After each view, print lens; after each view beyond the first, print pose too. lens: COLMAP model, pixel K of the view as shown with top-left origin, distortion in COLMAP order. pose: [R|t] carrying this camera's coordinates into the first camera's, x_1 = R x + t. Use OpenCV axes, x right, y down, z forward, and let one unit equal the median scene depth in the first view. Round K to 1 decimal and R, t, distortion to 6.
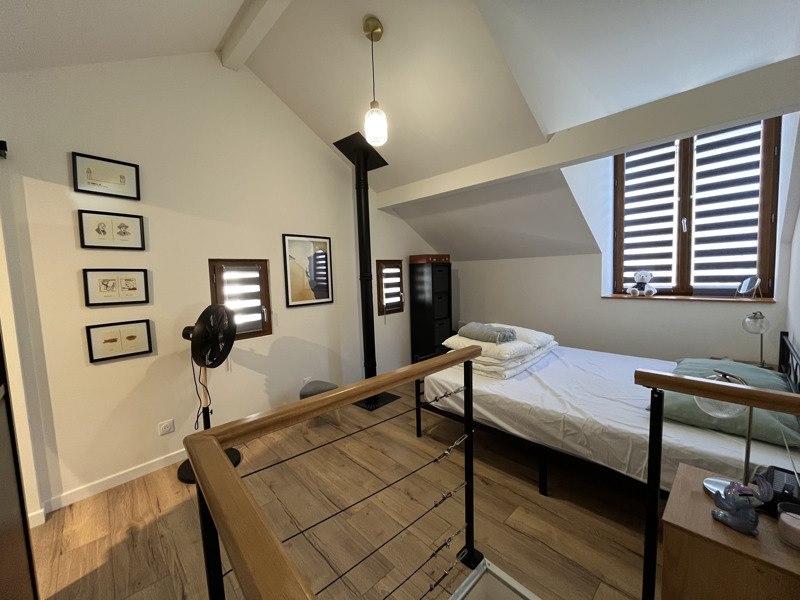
lens RADIAL K [[321.7, 0, 398.2], [0, 321.7, 299.0], [0, 0, 1]] dist [-0.009770, 0.000000]
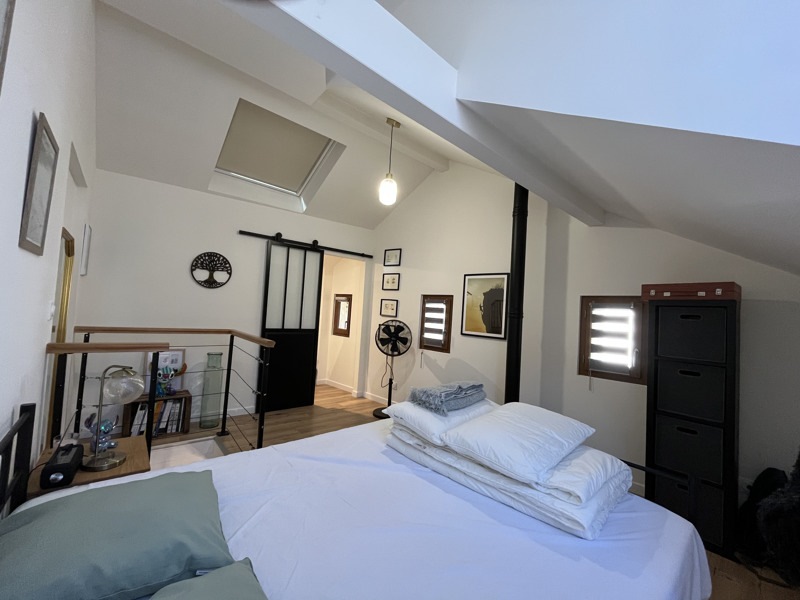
lens RADIAL K [[321.7, 0, 400.0], [0, 321.7, 297.3], [0, 0, 1]] dist [-0.009770, 0.000000]
pose [[-0.046750, -0.015746, -0.998783, 0.900841], [-0.144505, 0.989465, -0.008835, -0.071000], [0.988399, 0.143916, -0.048533, 0.844615]]
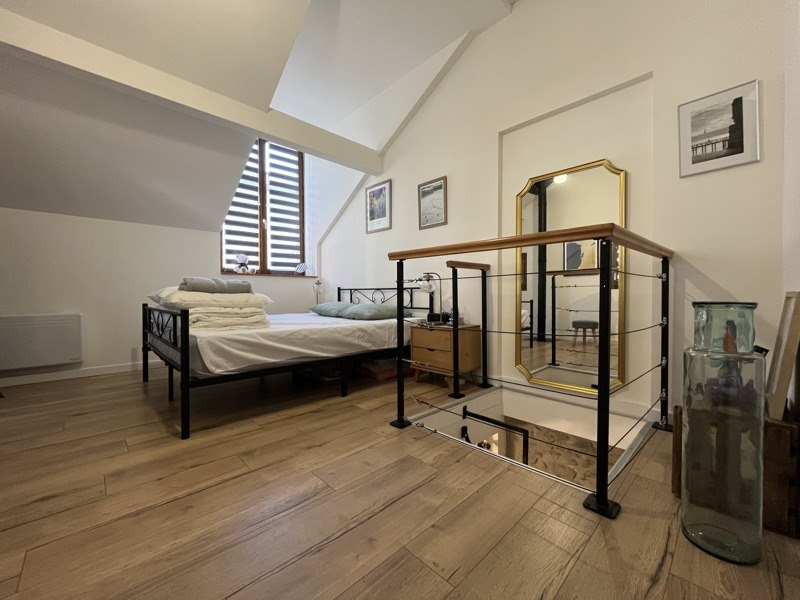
lens RADIAL K [[321.7, 0, 398.1], [0, 321.7, 299.0], [0, 0, 1]] dist [-0.009770, 0.000000]
pose [[-0.006811, 0.021204, 0.999752, -0.561626], [0.080724, 0.996524, -0.020585, 0.190635], [-0.996713, 0.080563, -0.008499, 0.536158]]
